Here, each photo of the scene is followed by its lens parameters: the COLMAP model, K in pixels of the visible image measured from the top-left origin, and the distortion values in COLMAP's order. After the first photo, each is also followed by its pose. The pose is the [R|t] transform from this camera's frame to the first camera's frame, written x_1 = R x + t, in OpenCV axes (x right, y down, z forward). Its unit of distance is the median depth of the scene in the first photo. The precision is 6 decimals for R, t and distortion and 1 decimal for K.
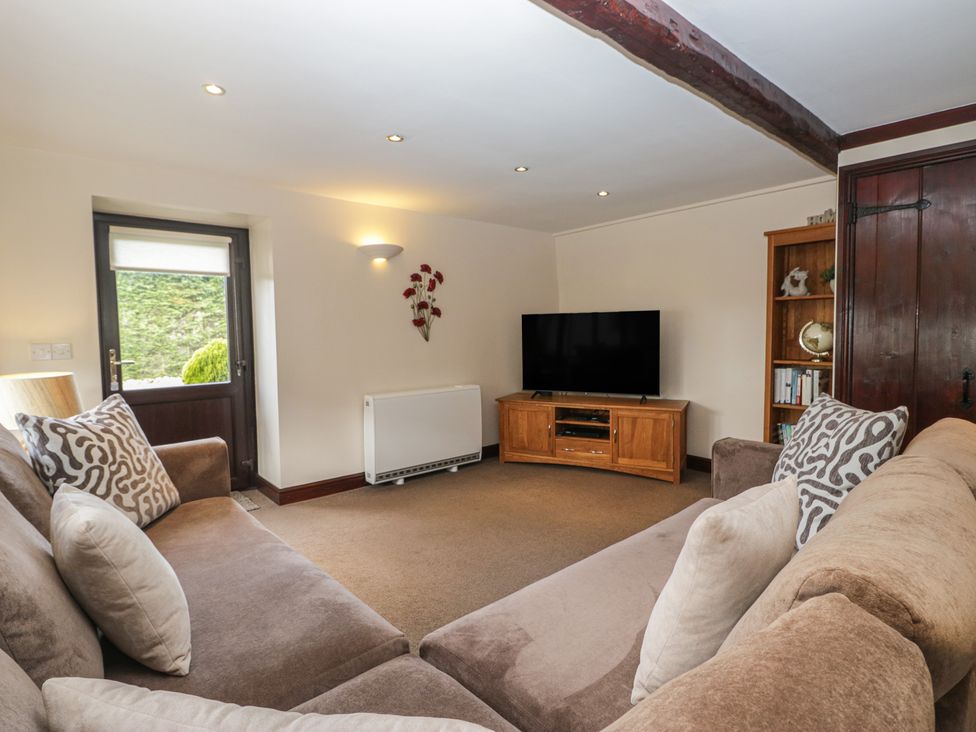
lens RADIAL K [[509.5, 0, 484.5], [0, 509.5, 359.7], [0, 0, 1]] dist [0.002867, -0.014249]
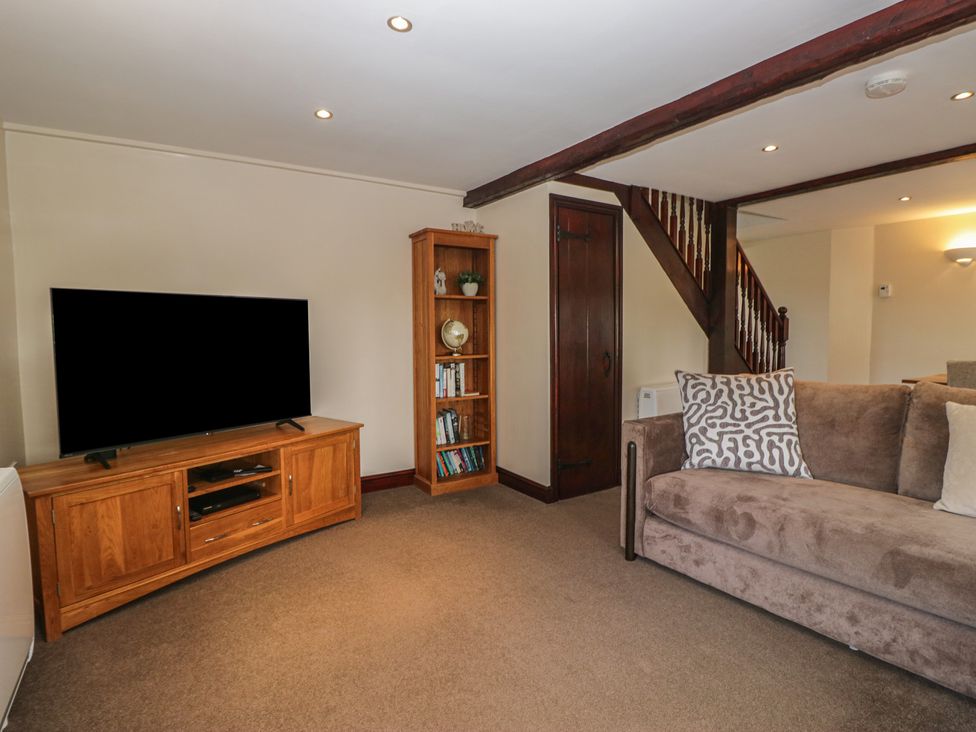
lens RADIAL K [[509.5, 0, 484.5], [0, 509.5, 359.7], [0, 0, 1]] dist [0.002867, -0.014249]
pose [[0.122448, -0.047376, 0.991344, -0.377398], [0.062787, 0.997229, 0.039902, -0.024147], [-0.990487, 0.057358, 0.125083, 0.688768]]
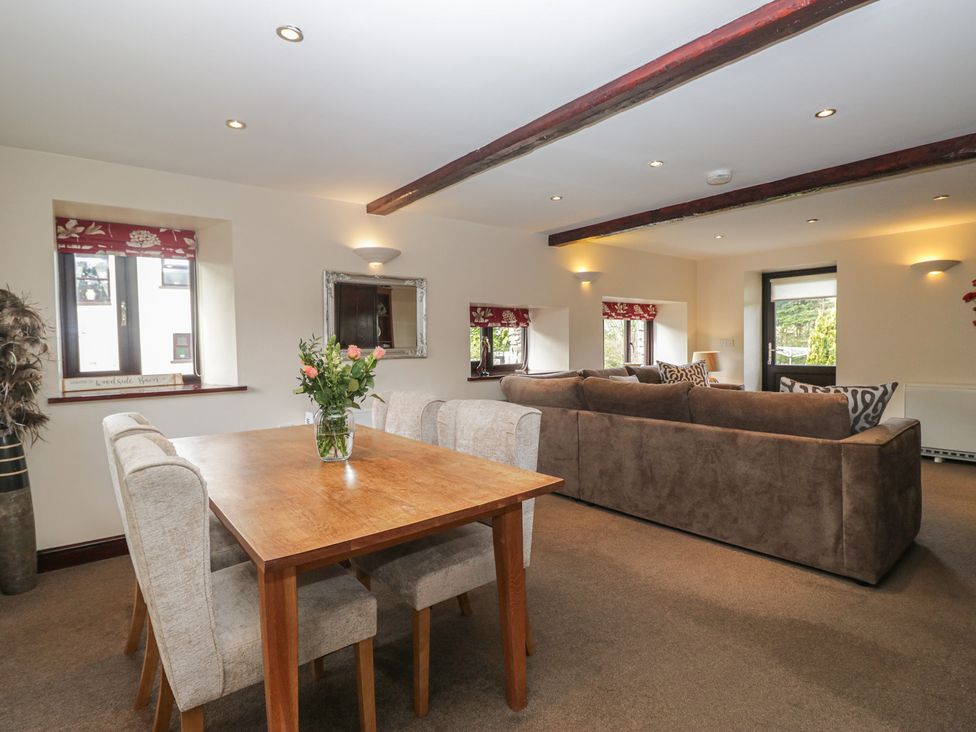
lens RADIAL K [[509.5, 0, 484.5], [0, 509.5, 359.7], [0, 0, 1]] dist [0.002867, -0.014249]
pose [[-0.034377, 0.047798, -0.998265, 1.044541], [-0.039091, 0.998027, 0.049133, -0.008243], [0.998644, 0.040712, -0.032441, -0.016267]]
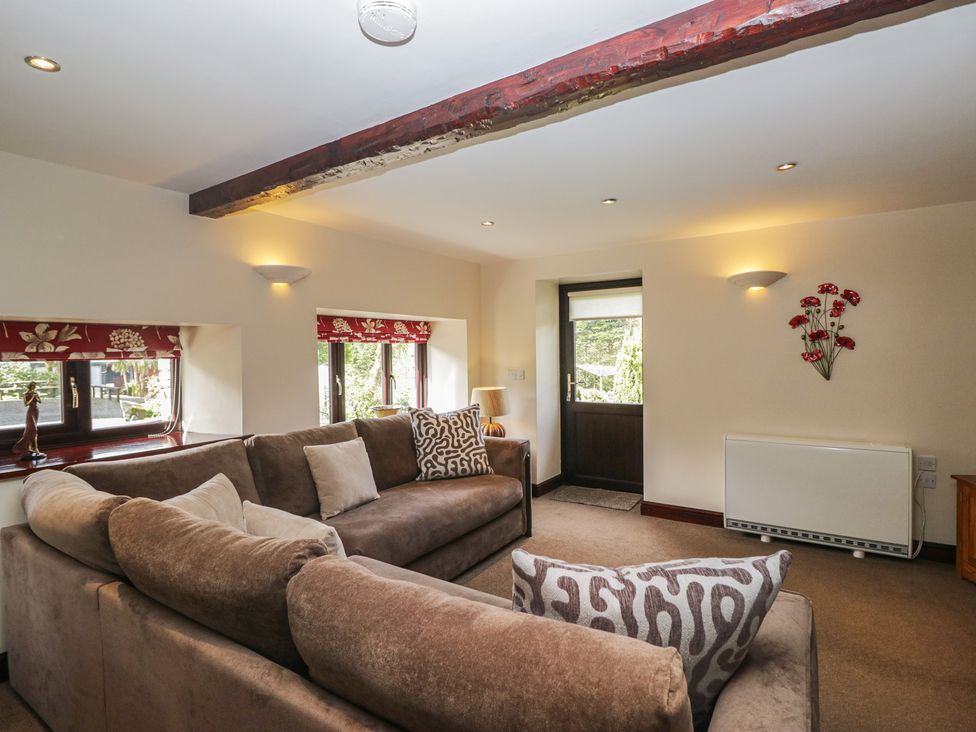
lens RADIAL K [[509.5, 0, 484.5], [0, 509.5, 359.7], [0, 0, 1]] dist [0.002867, -0.014249]
pose [[0.268551, 0.024232, -0.962961, 0.550787], [-0.041903, 0.999031, 0.013454, -0.060726], [0.962354, 0.036738, 0.269306, 0.294551]]
